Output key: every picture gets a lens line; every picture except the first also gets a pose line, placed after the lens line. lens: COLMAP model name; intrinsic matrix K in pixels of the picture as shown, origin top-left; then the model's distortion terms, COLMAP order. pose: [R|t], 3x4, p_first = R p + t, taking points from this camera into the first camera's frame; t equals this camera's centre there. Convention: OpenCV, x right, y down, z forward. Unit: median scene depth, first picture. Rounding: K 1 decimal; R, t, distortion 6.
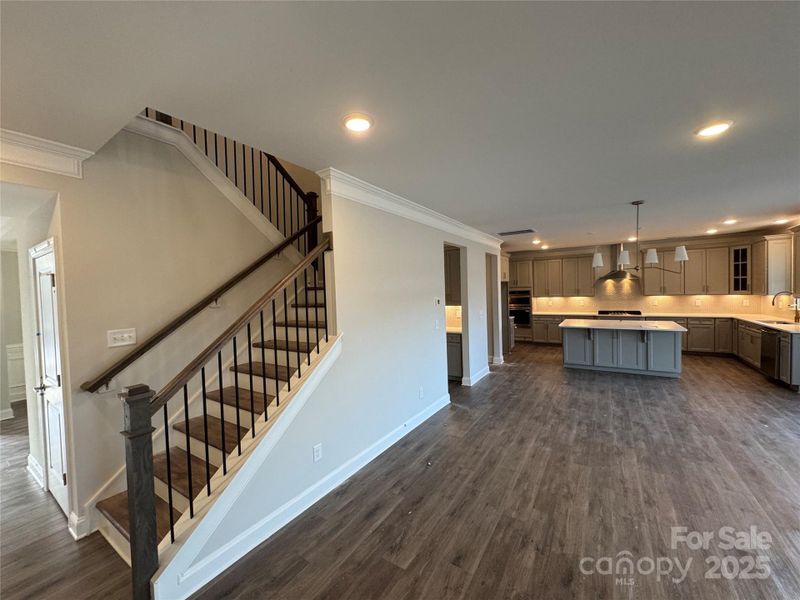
lens RADIAL K [[315.4, 0, 401.7], [0, 315.4, 304.7], [0, 0, 1]] dist [-0.006098, -0.000154]
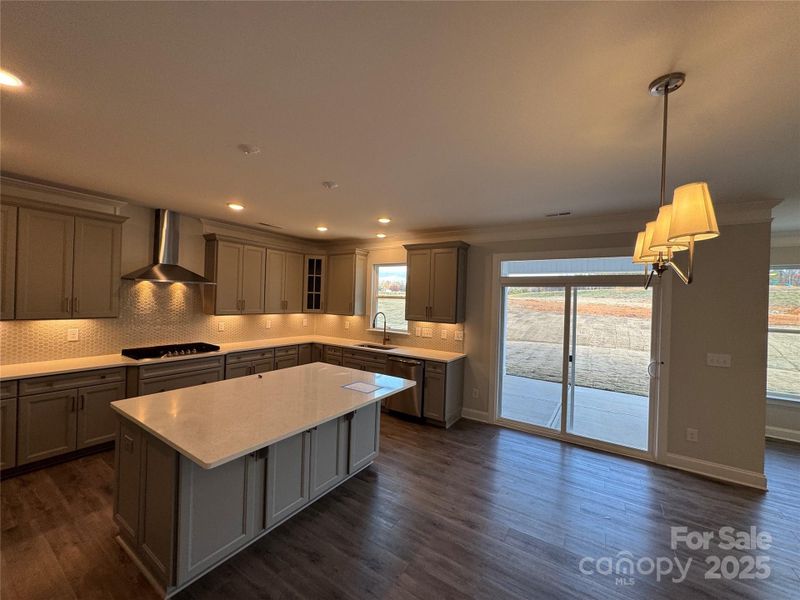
lens RADIAL K [[315.4, 0, 401.0], [0, 315.4, 299.9], [0, 0, 1]] dist [-0.006098, -0.000154]
pose [[0.005858, 0.025704, 0.999652, 0.262000], [0.007818, 0.999638, -0.025749, -0.049028], [-0.999952, 0.007967, 0.005655, 0.832438]]
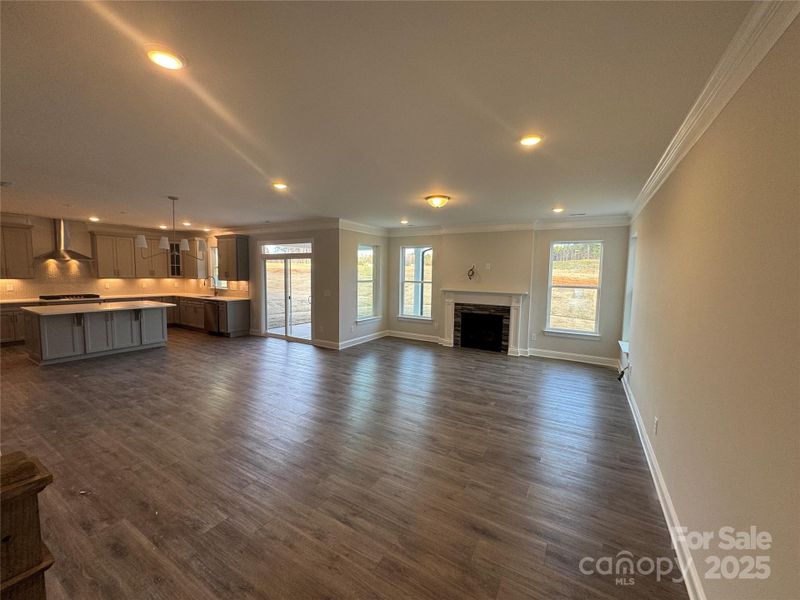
lens RADIAL K [[315.4, 0, 398.1], [0, 315.4, 299.1], [0, 0, 1]] dist [-0.006098, -0.000154]
pose [[-0.036805, -0.049816, 0.998080, -0.309697], [0.024761, 0.998405, 0.050746, 0.012122], [-0.999016, 0.026581, -0.035513, 0.123246]]
